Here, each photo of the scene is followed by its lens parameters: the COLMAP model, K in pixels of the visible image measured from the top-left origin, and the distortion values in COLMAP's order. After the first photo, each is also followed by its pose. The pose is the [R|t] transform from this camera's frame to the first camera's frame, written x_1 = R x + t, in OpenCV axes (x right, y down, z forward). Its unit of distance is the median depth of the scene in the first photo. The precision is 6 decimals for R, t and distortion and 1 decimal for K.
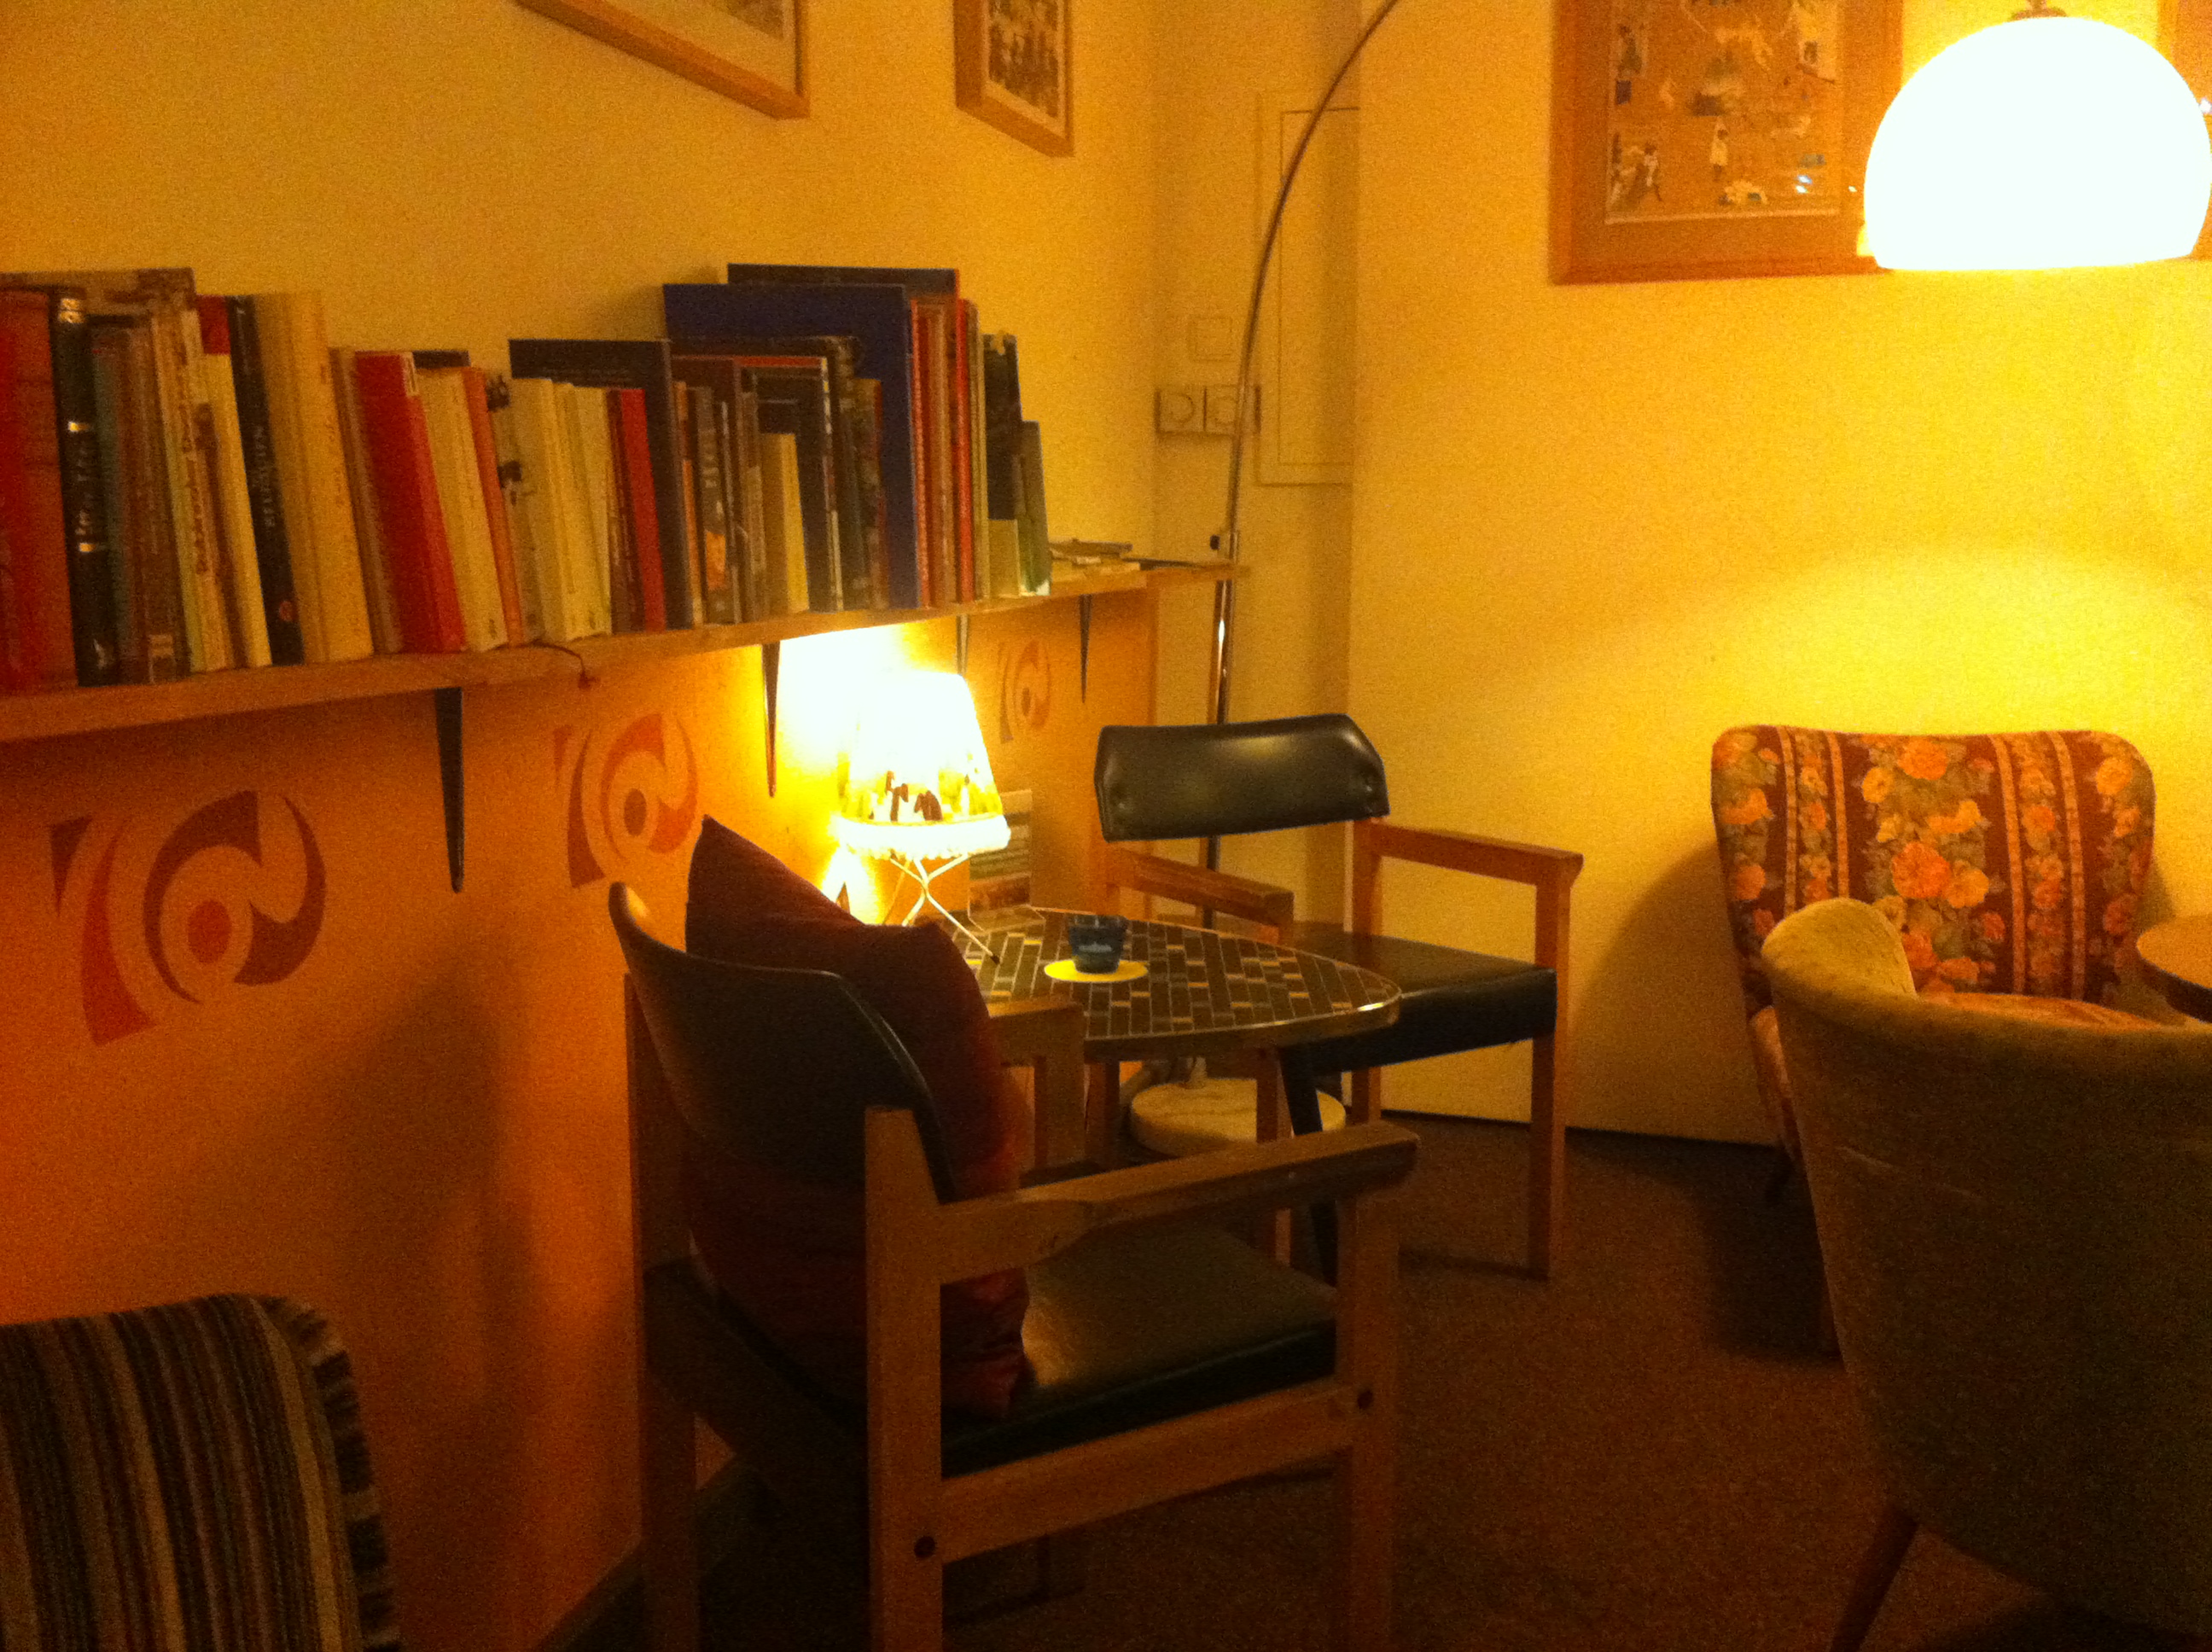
lens RADIAL K [[2113.4, 0, 1106.0], [0, 2113.4, 826.0], [0, 0, 1]] dist [0.094711, -0.350734]
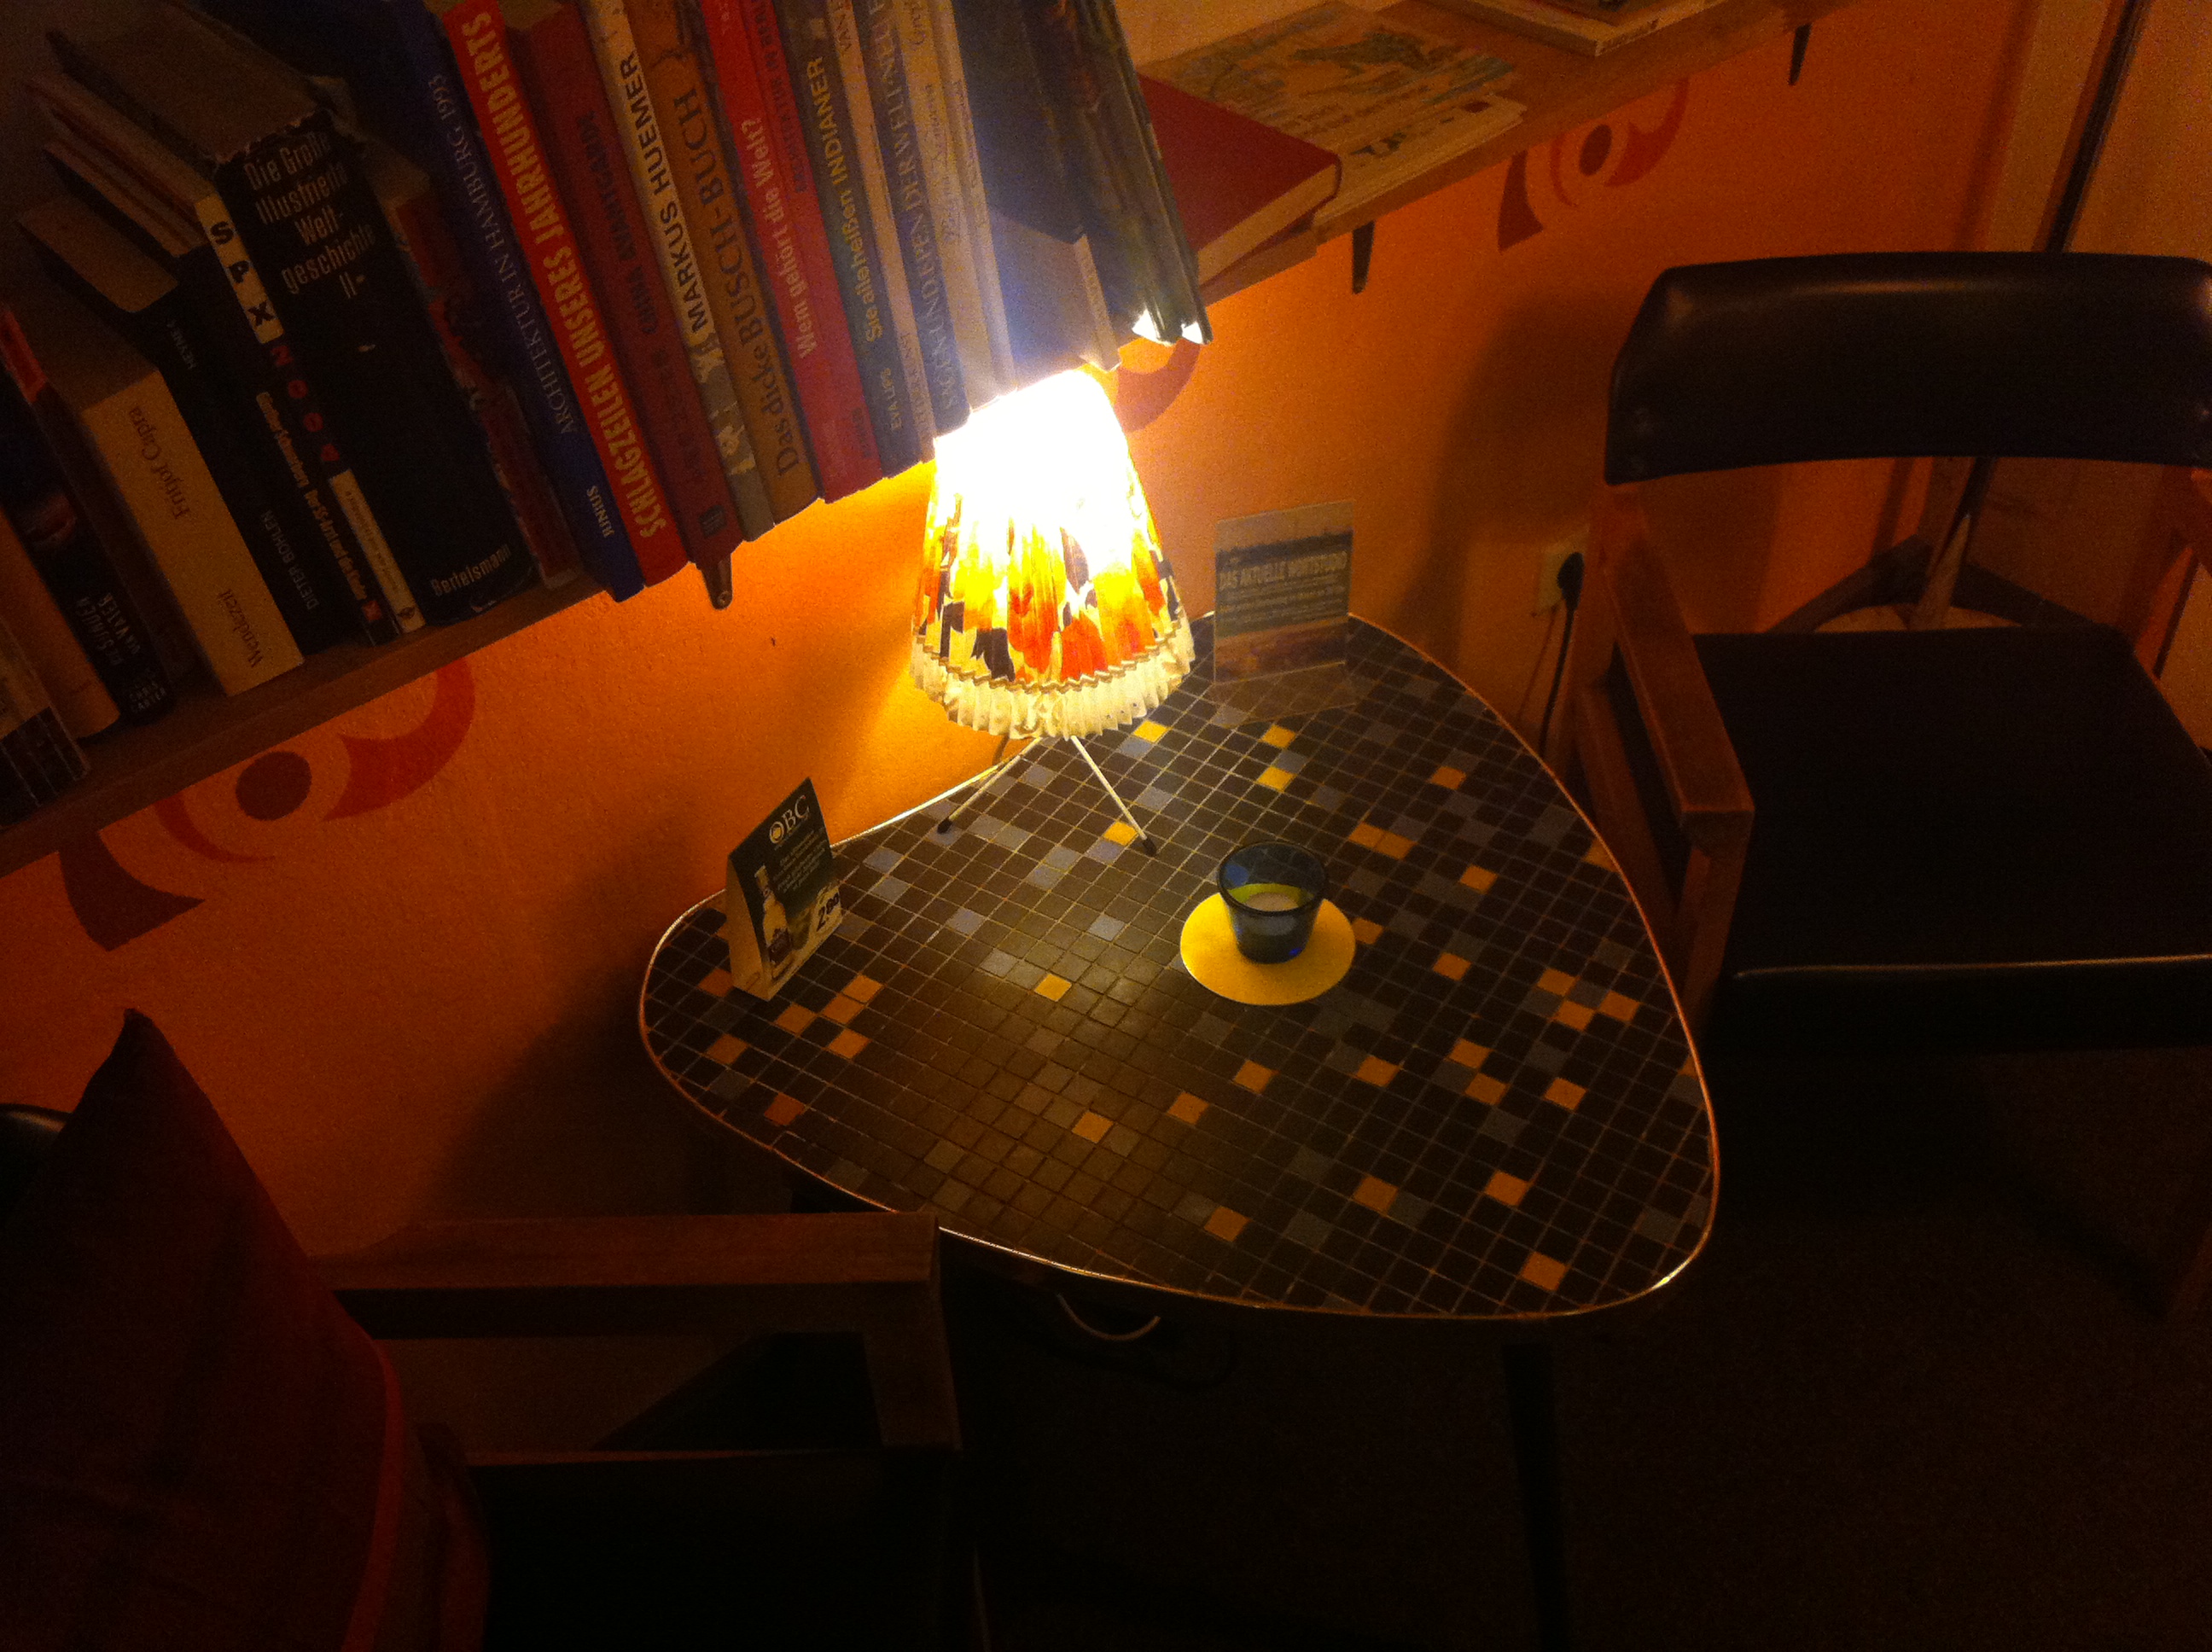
lens RADIAL K [[2113.4, 0, 1106.0], [0, 2113.4, 826.0], [0, 0, 1]] dist [0.094711, -0.350734]
pose [[0.848346, 0.327280, -0.416169, 0.196320], [-0.048254, 0.830576, 0.554810, -0.289937], [0.527238, -0.450590, 0.720409, 0.581884]]
